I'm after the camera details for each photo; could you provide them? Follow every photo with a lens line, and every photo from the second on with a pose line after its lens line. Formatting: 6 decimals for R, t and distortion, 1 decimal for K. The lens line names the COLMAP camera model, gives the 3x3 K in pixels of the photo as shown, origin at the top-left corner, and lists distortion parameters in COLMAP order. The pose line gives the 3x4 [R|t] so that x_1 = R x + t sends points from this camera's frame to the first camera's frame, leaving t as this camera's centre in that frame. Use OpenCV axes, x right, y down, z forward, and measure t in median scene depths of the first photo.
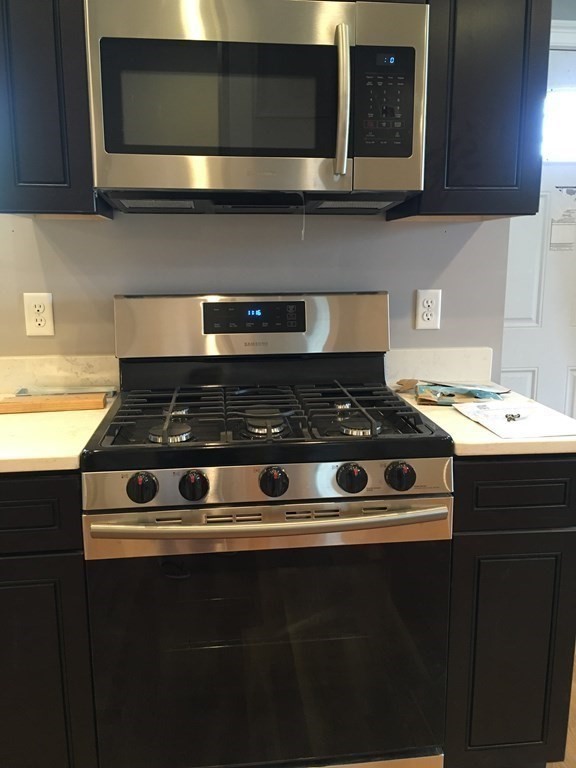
lens RADIAL K [[654.3, 0, 288.8], [0, 654.3, 381.9], [0, 0, 1]] dist [0.038975, -0.063489]
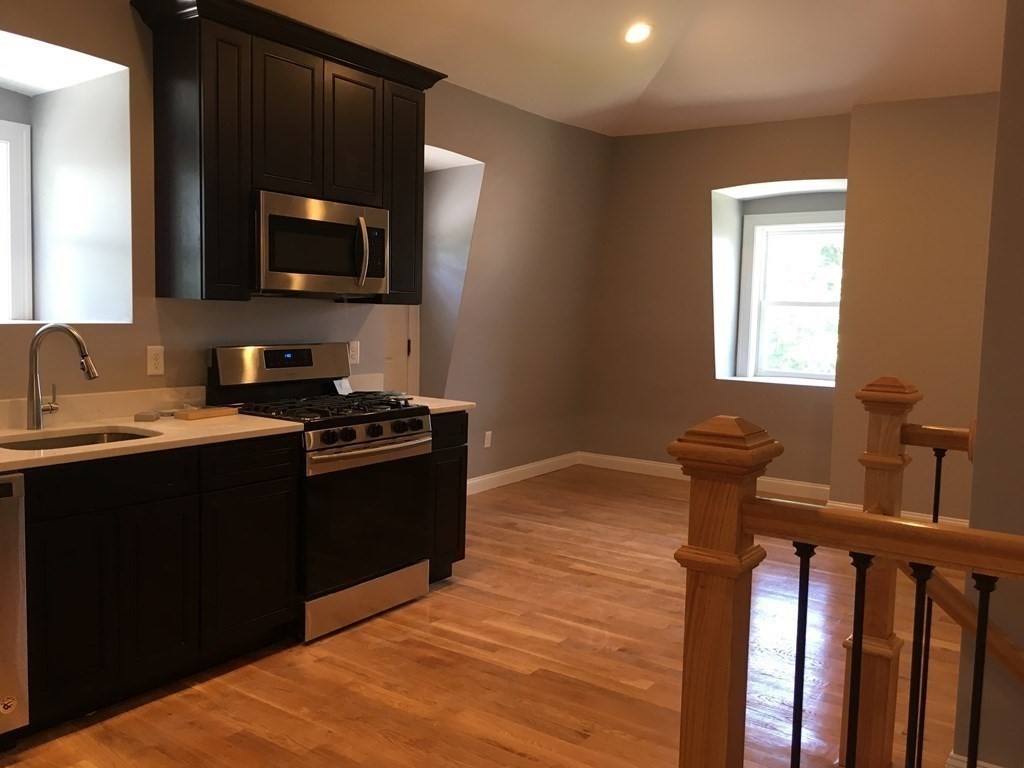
lens RADIAL K [[872.4, 0, 507.5], [0, 872.4, 381.2], [0, 0, 1]] dist [0.038975, -0.063489]
pose [[0.668872, -0.042770, 0.742146, -1.502821], [0.110689, 0.992944, -0.042537, 0.131071], [-0.735090, 0.110599, 0.668887, -1.018645]]
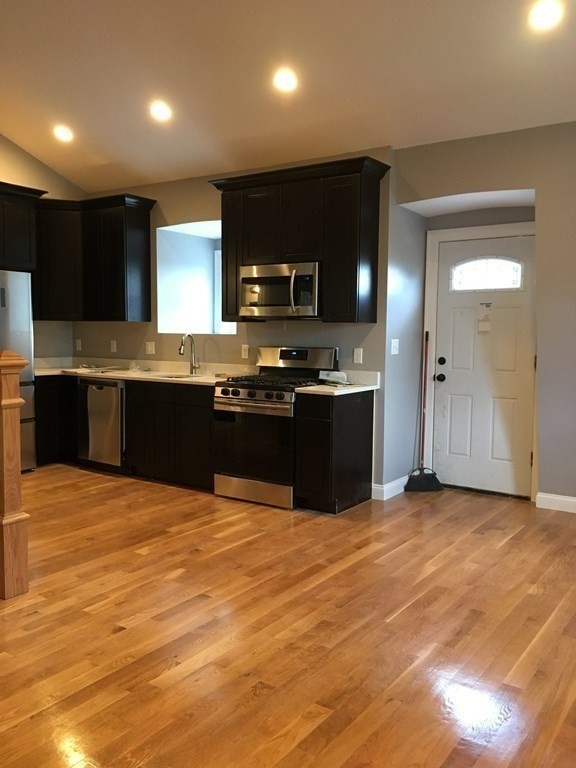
lens RADIAL K [[654.3, 0, 284.4], [0, 654.3, 384.4], [0, 0, 1]] dist [0.038975, -0.063489]
pose [[0.748458, 0.067982, -0.659688, 2.093223], [-0.139206, 0.988676, -0.056053, 0.228638], [0.648407, 0.133786, 0.749446, -1.370746]]
